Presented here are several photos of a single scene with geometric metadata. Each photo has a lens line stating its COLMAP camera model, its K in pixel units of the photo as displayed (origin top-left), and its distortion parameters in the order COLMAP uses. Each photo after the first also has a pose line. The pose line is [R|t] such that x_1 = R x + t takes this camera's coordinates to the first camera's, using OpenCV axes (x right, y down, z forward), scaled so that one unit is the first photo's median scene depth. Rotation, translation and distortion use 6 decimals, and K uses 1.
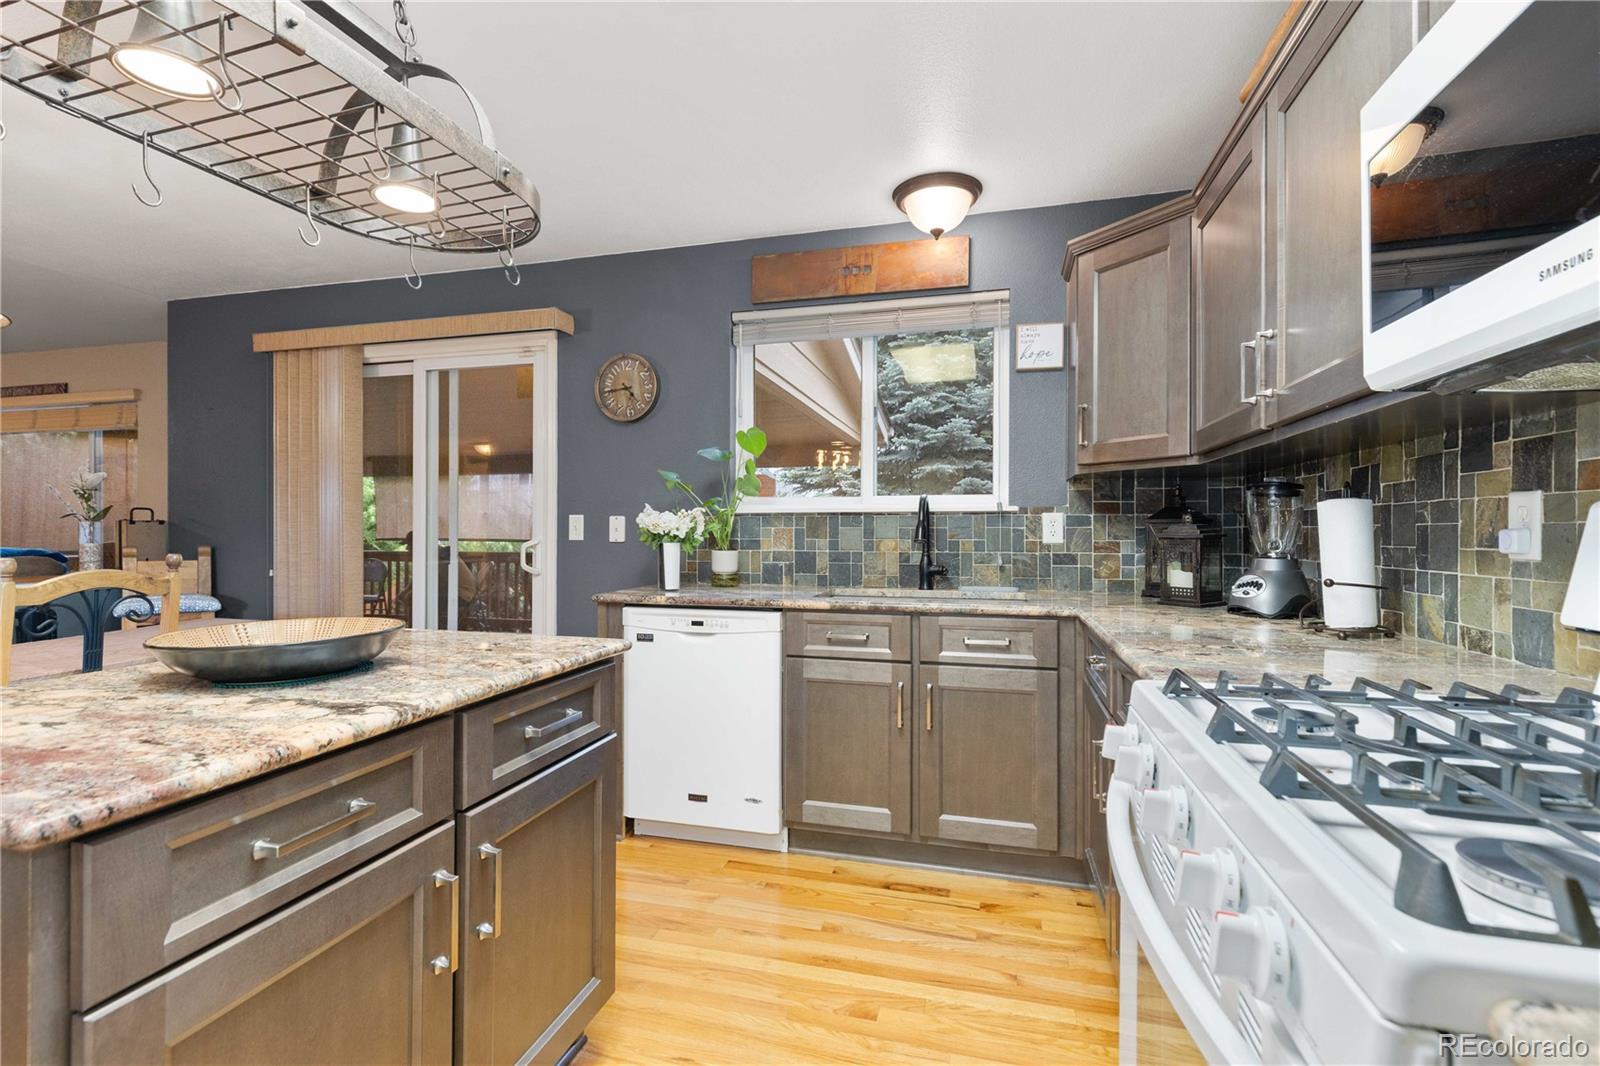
lens RADIAL K [[730.5, 0, 793.0], [0, 730.5, 531.6], [0, 0, 1]] dist [0.013323, -0.003696]
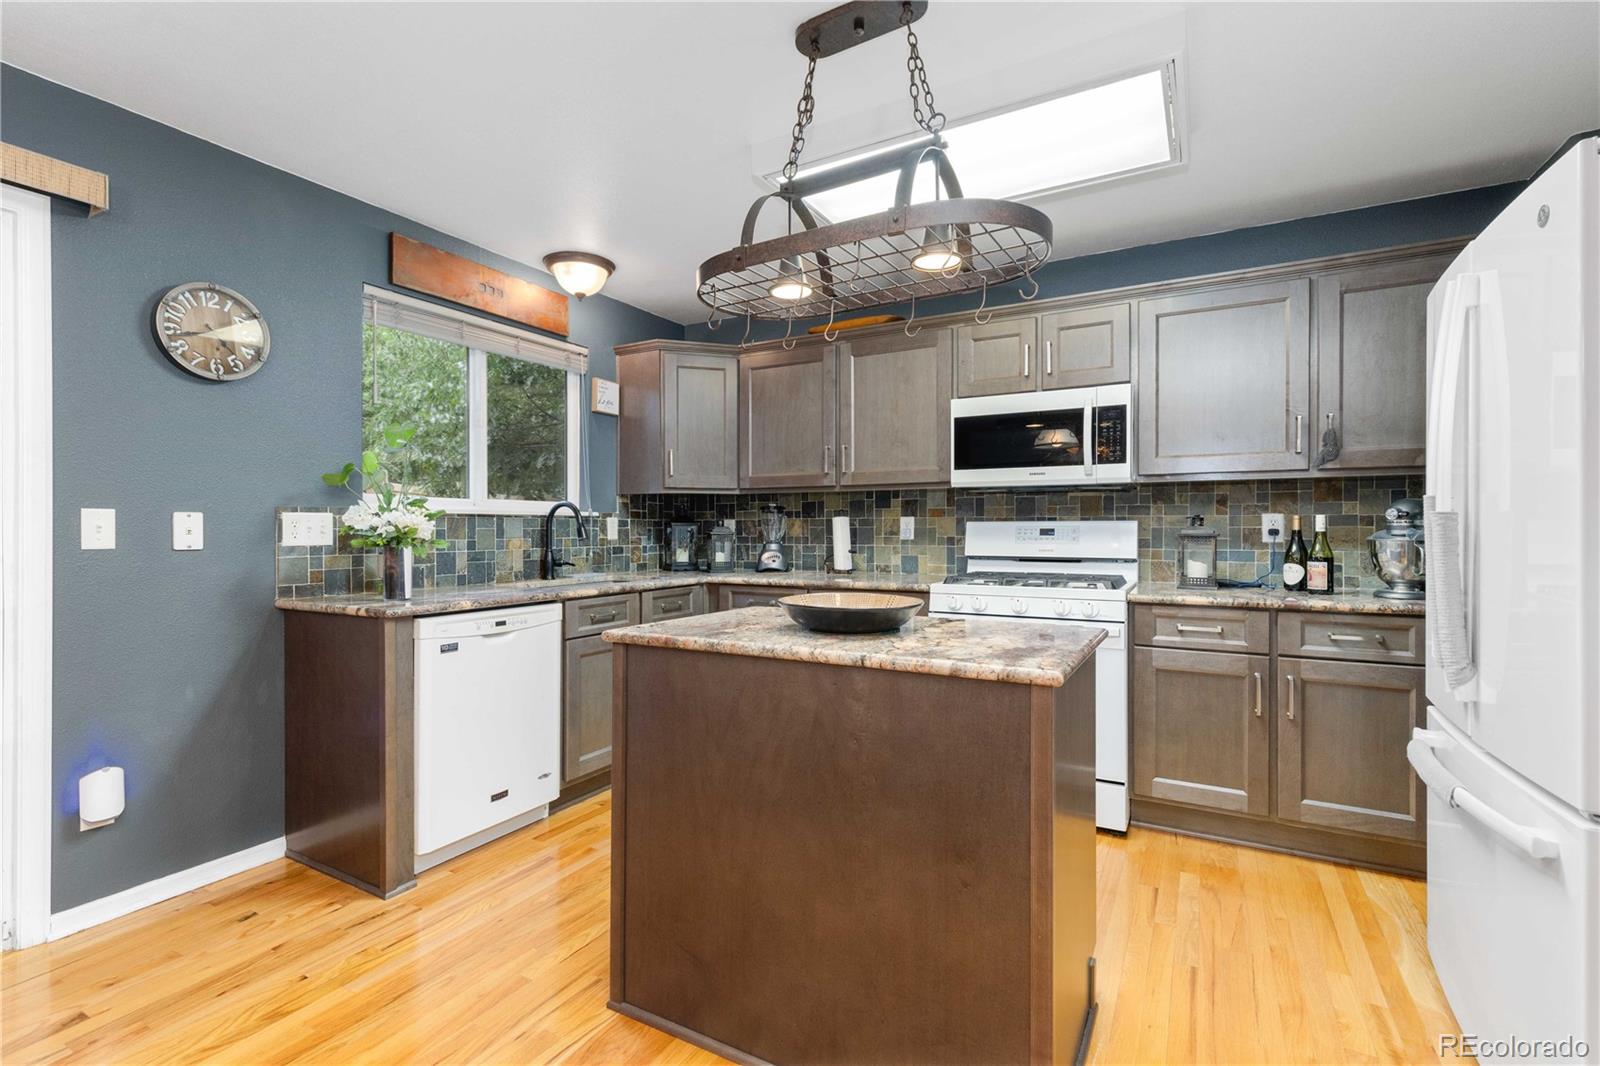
lens RADIAL K [[730.5, 0, 792.7], [0, 730.5, 534.7], [0, 0, 1]] dist [0.013323, -0.003696]
pose [[0.241393, -0.009645, 0.970380, -0.857216], [0.005032, 0.999950, 0.008687, -0.003347], [-0.970414, 0.002786, 0.241429, 0.306285]]
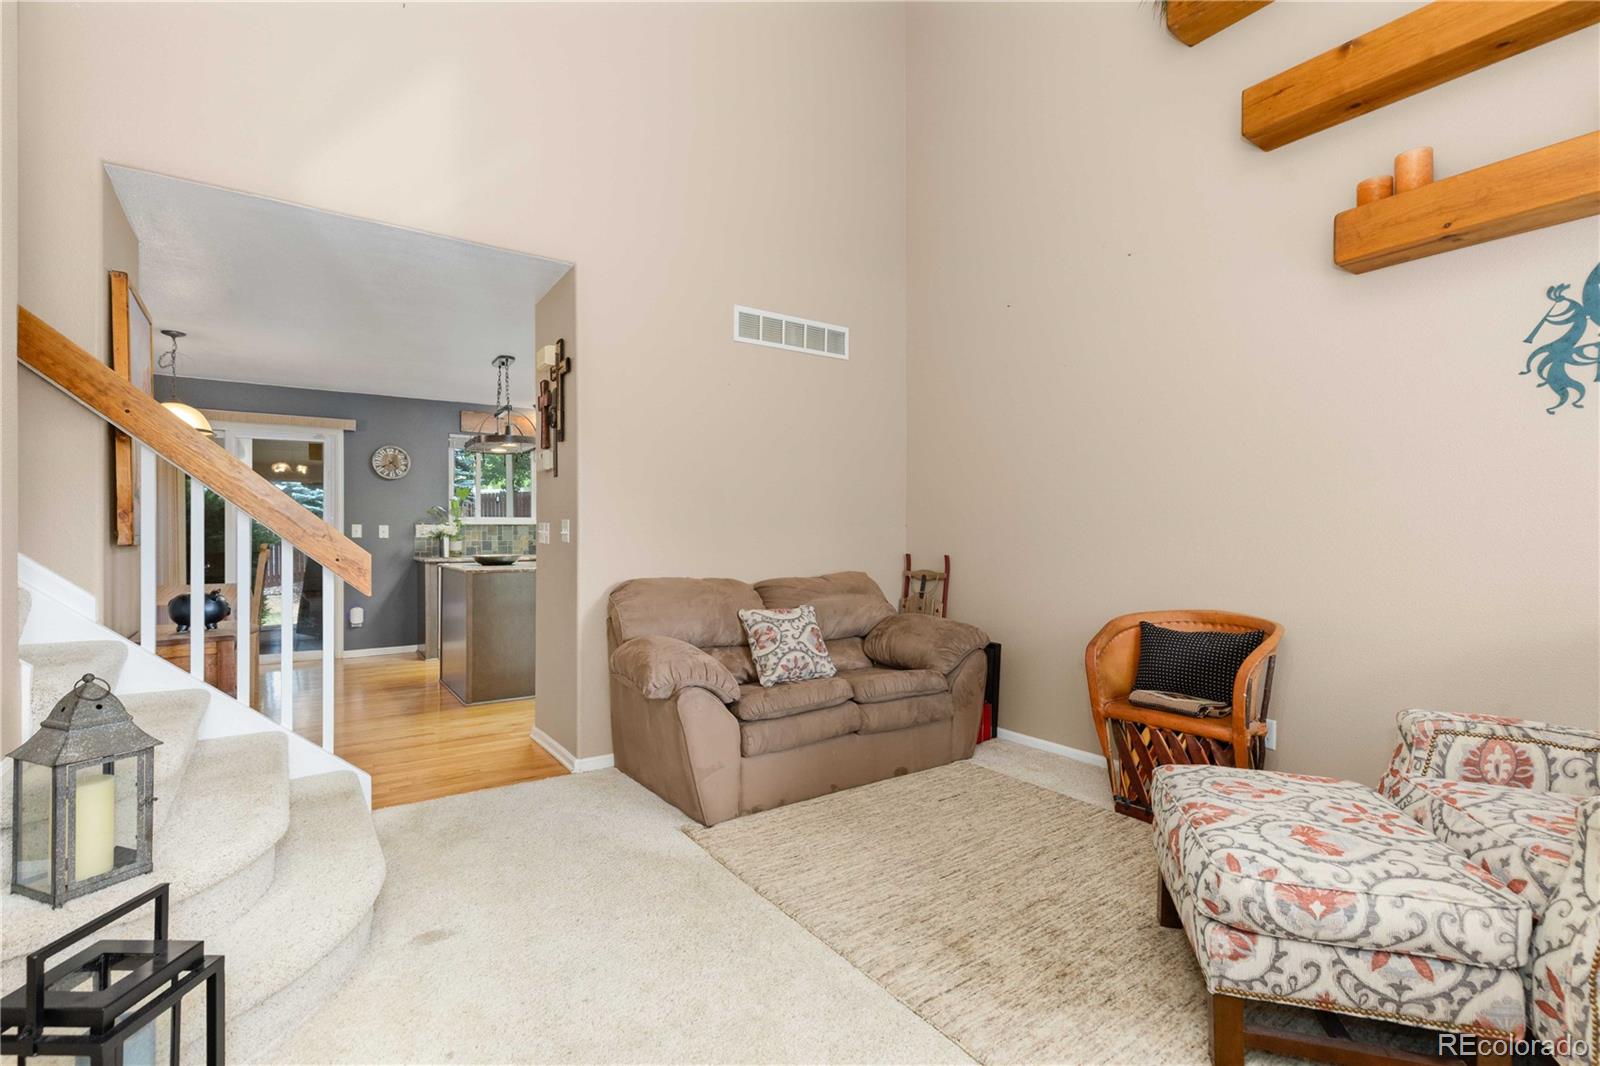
lens RADIAL K [[730.5, 0, 790.1], [0, 730.5, 531.3], [0, 0, 1]] dist [0.013323, -0.003696]
pose [[0.659805, 0.000176, 0.751437, -1.129852], [0.004050, 0.999985, -0.003791, 0.008586], [-0.751426, 0.005545, 0.659794, -1.307650]]
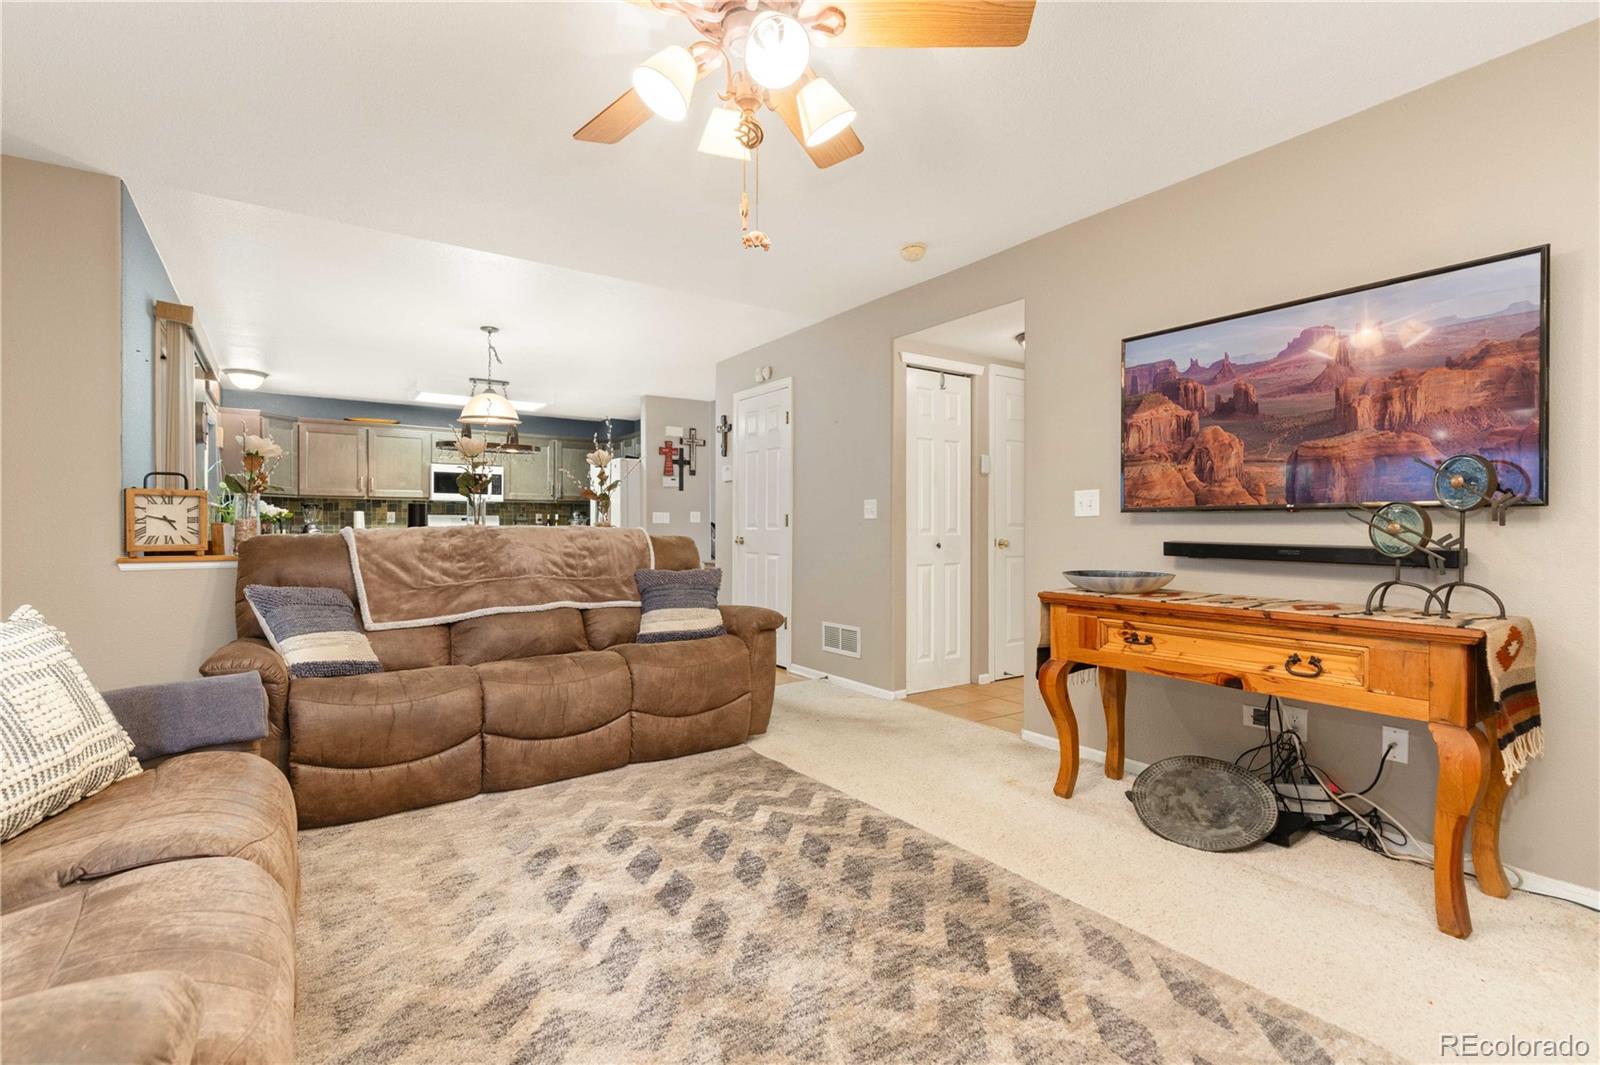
lens RADIAL K [[730.5, 0, 789.5], [0, 730.5, 533.0], [0, 0, 1]] dist [0.013323, -0.003696]
pose [[-0.761927, -0.003996, 0.647651, -2.425514], [0.002998, 0.999948, 0.009697, 0.032212], [-0.647656, 0.009331, -0.761876, 1.517037]]
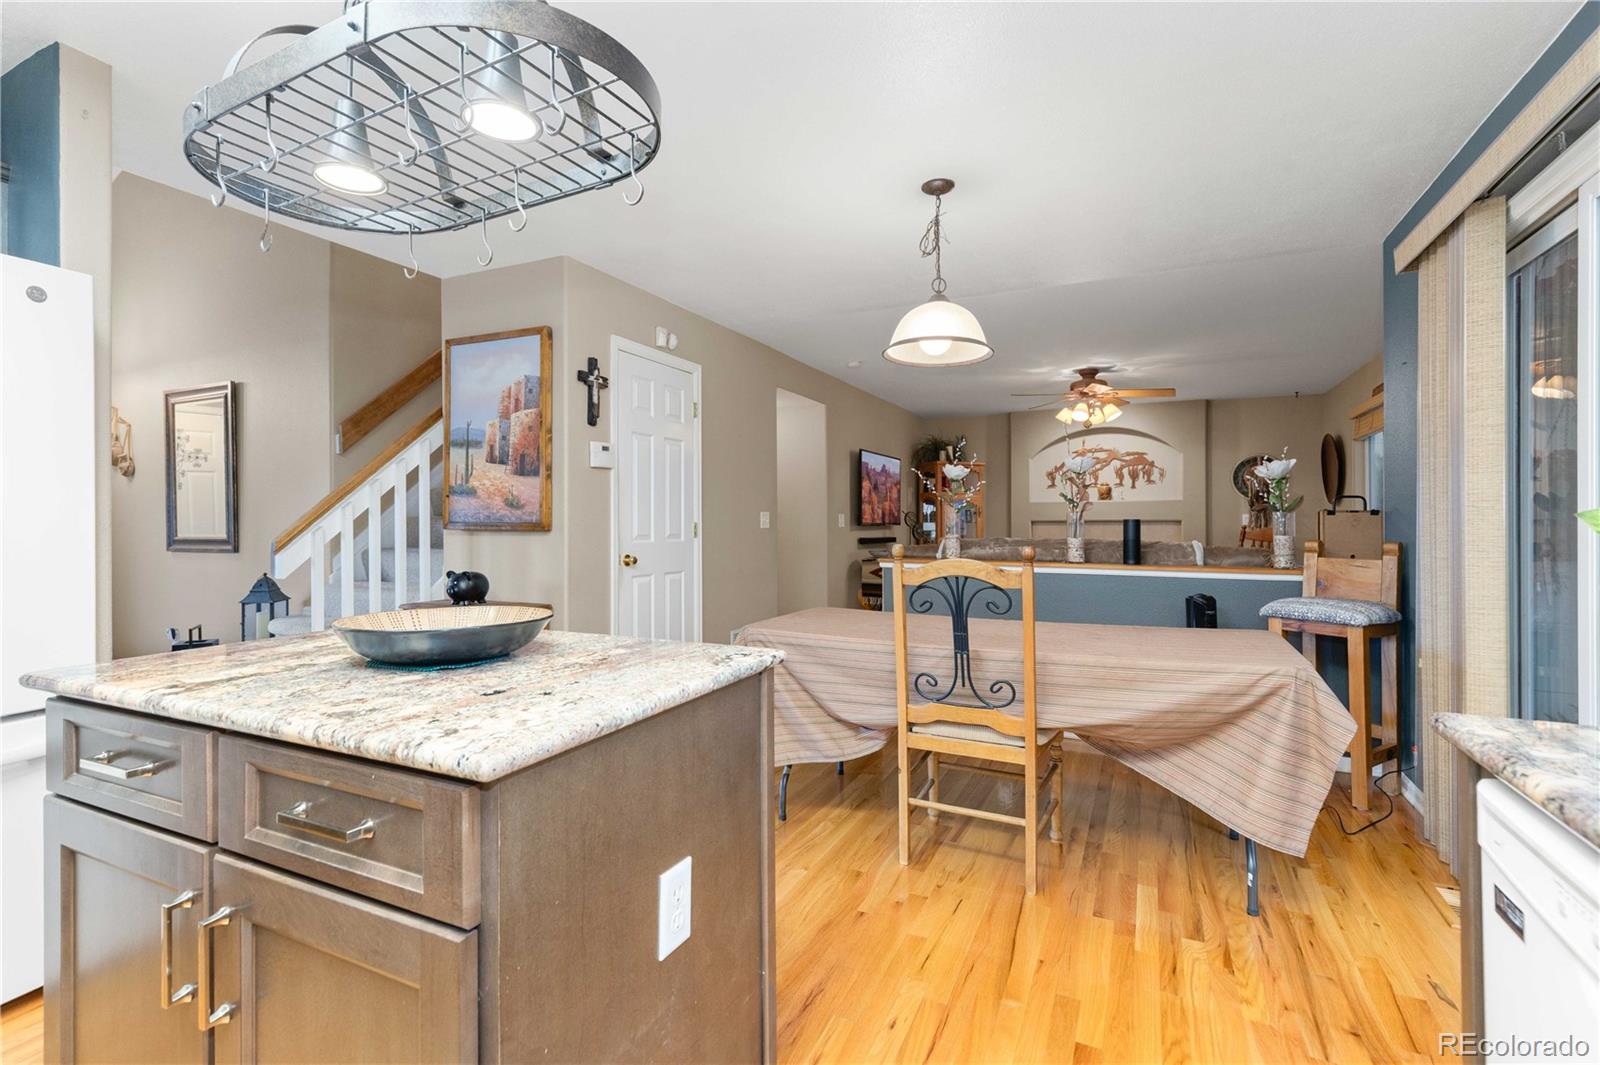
lens RADIAL K [[730.5, 0, 790.7], [0, 730.5, 527.4], [0, 0, 1]] dist [0.013323, -0.003696]
pose [[-0.185098, 0.010604, -0.982663, 0.104834], [-0.003814, 0.999927, 0.011508, -0.003748], [0.982713, 0.005878, -0.185044, 0.672461]]
